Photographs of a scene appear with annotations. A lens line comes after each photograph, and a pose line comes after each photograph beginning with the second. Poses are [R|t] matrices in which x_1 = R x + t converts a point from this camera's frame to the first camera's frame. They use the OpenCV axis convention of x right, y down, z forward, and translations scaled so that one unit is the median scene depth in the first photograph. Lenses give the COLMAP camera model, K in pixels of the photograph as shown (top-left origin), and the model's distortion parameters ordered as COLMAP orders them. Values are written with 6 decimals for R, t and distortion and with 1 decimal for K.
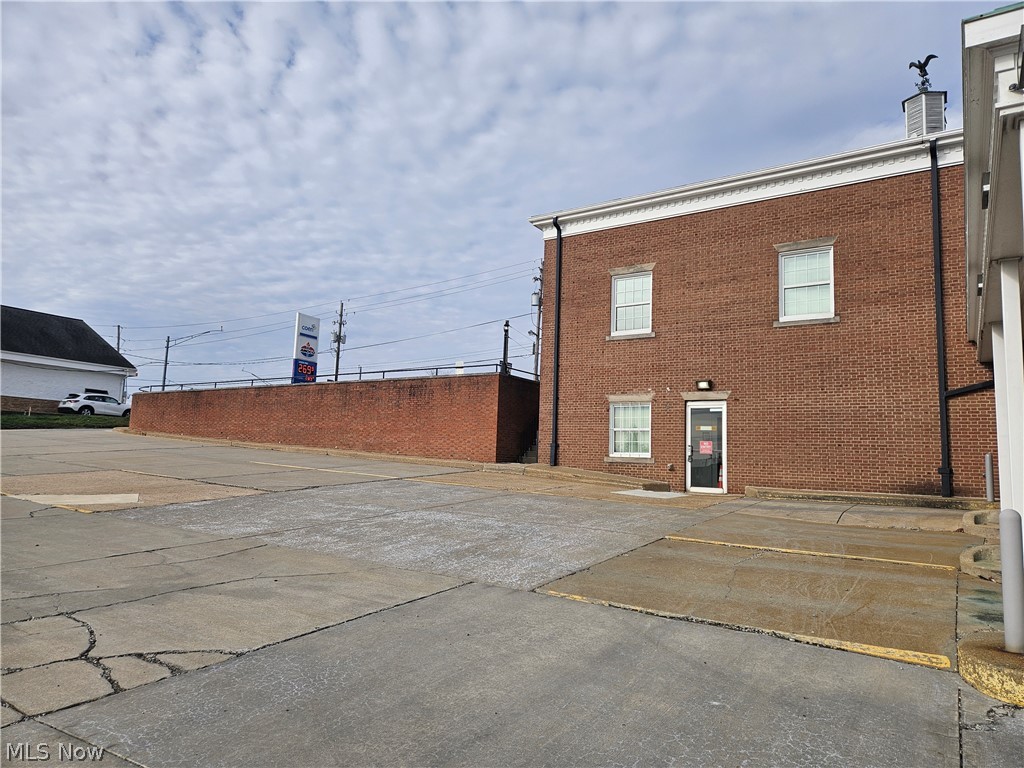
lens RADIAL K [[690.1, 0, 517.3], [0, 690.1, 387.3], [0, 0, 1]] dist [0.039182, -0.040946]
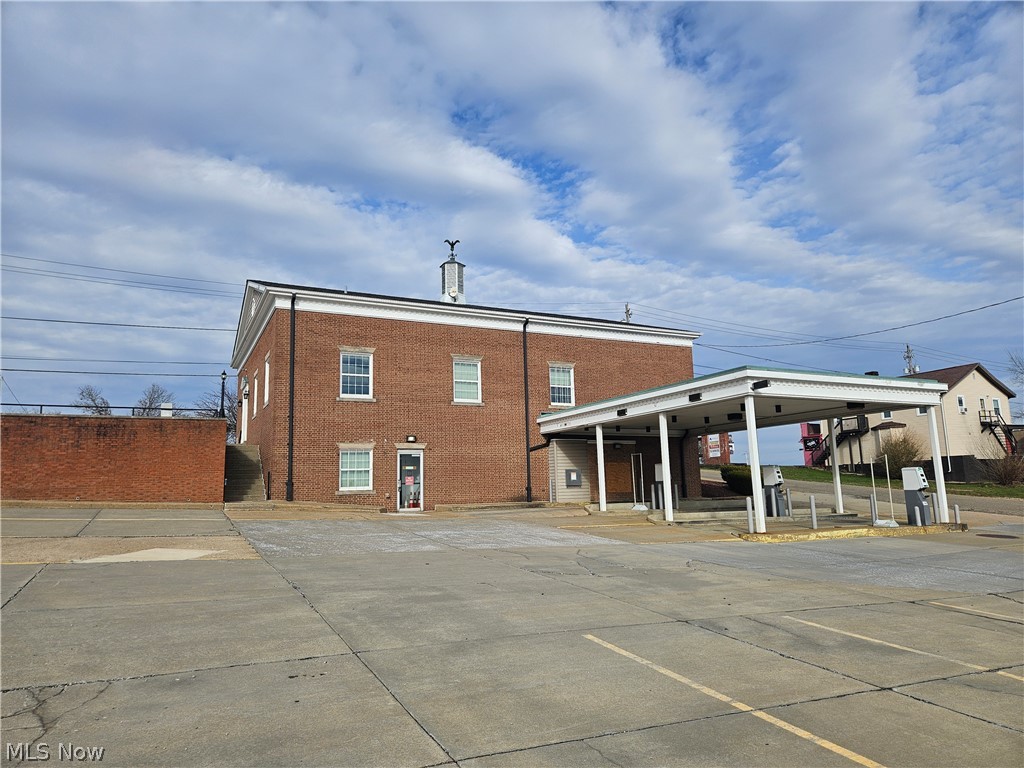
lens RADIAL K [[690.1, 0, 512.5], [0, 690.1, 382.8], [0, 0, 1]] dist [0.039182, -0.040946]
pose [[0.465559, 0.091285, 0.880297, -0.934363], [-0.055055, 0.995727, -0.074138, -0.024767], [-0.883303, -0.013949, 0.468595, 0.110218]]
